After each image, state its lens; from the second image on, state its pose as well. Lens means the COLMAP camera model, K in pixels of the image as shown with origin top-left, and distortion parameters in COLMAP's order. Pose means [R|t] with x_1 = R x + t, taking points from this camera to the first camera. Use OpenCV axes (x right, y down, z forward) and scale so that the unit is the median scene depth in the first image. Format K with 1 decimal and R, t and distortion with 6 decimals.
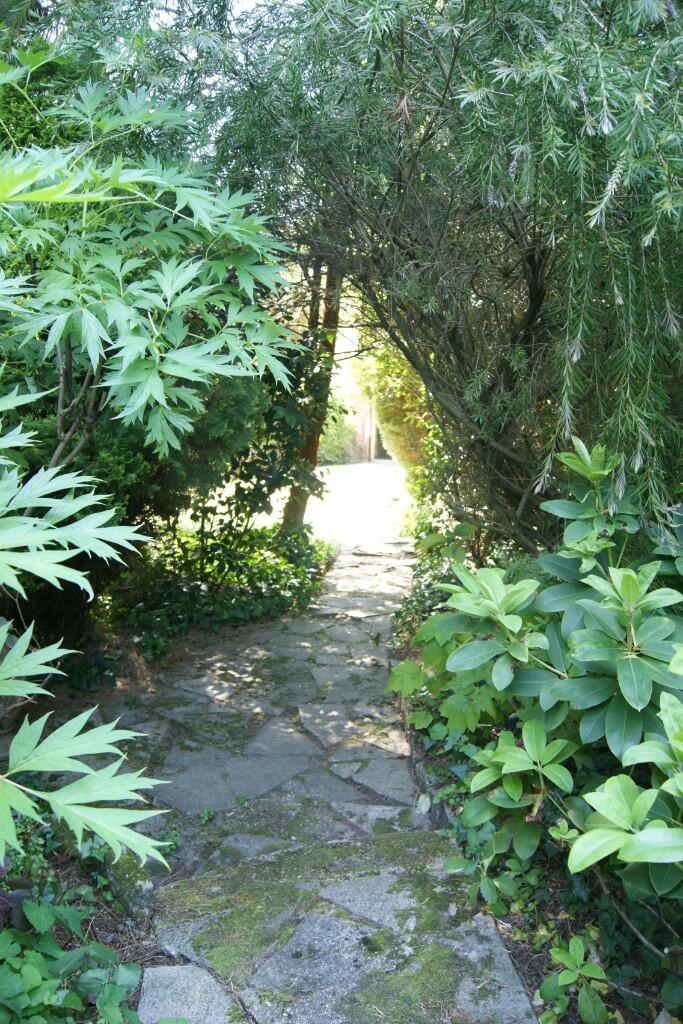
lens RADIAL K [[842.9, 0, 345.1], [0, 842.9, 519.5], [0, 0, 1]] dist [-0.064470, 0.004115]
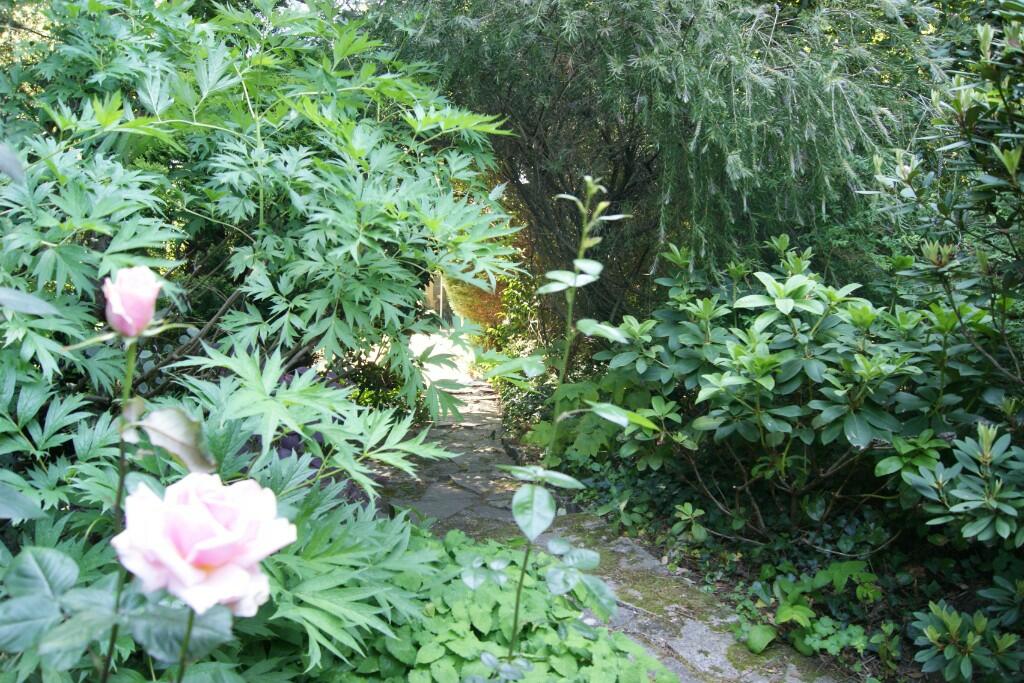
lens RADIAL K [[842.9, 0, 509.7], [0, 842.9, 336.1], [0, 0, 1]] dist [-0.064470, 0.004115]
pose [[0.986467, -0.023560, 0.162261, -0.399675], [0.035299, 0.996933, -0.069844, 0.228388], [-0.160118, 0.074627, 0.984273, -0.805490]]
